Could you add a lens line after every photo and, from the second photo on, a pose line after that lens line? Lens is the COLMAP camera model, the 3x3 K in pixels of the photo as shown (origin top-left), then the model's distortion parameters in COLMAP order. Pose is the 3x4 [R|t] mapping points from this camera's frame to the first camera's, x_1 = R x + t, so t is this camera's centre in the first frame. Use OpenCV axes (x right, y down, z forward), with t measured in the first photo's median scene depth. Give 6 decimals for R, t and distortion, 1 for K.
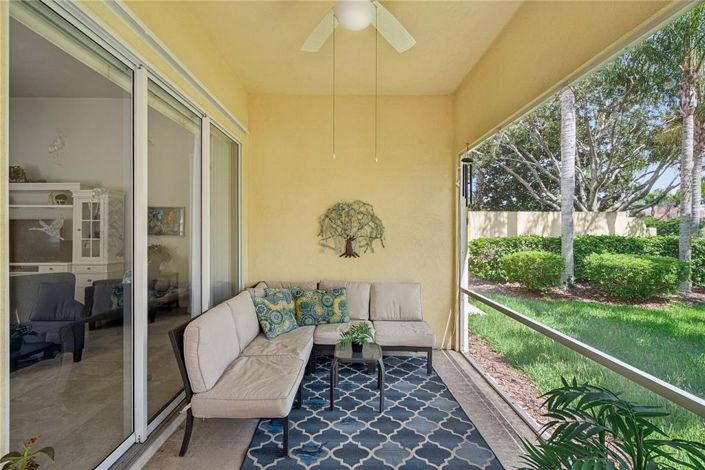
lens RADIAL K [[323.7, 0, 355.1], [0, 323.7, 234.9], [0, 0, 1]] dist [-0.007037, 0.001703]
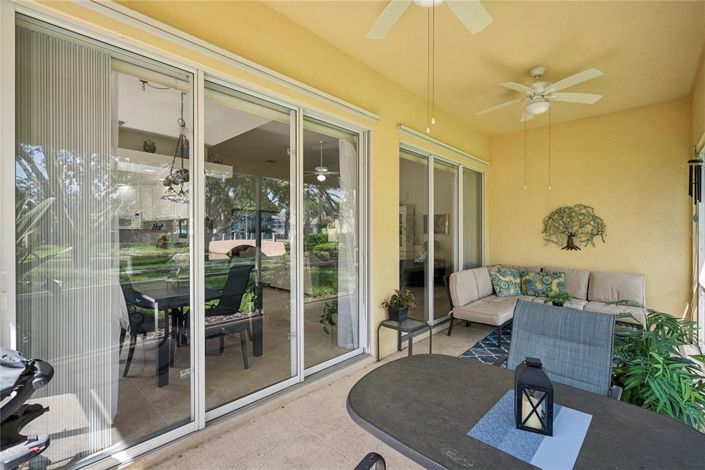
lens RADIAL K [[323.7, 0, 353.6], [0, 323.7, 233.6], [0, 0, 1]] dist [-0.007037, 0.001703]
pose [[0.718438, -0.001485, -0.695589, 0.275510], [-0.004078, 0.999972, -0.006347, 0.019549], [0.695579, 0.007396, 0.718411, -0.539736]]
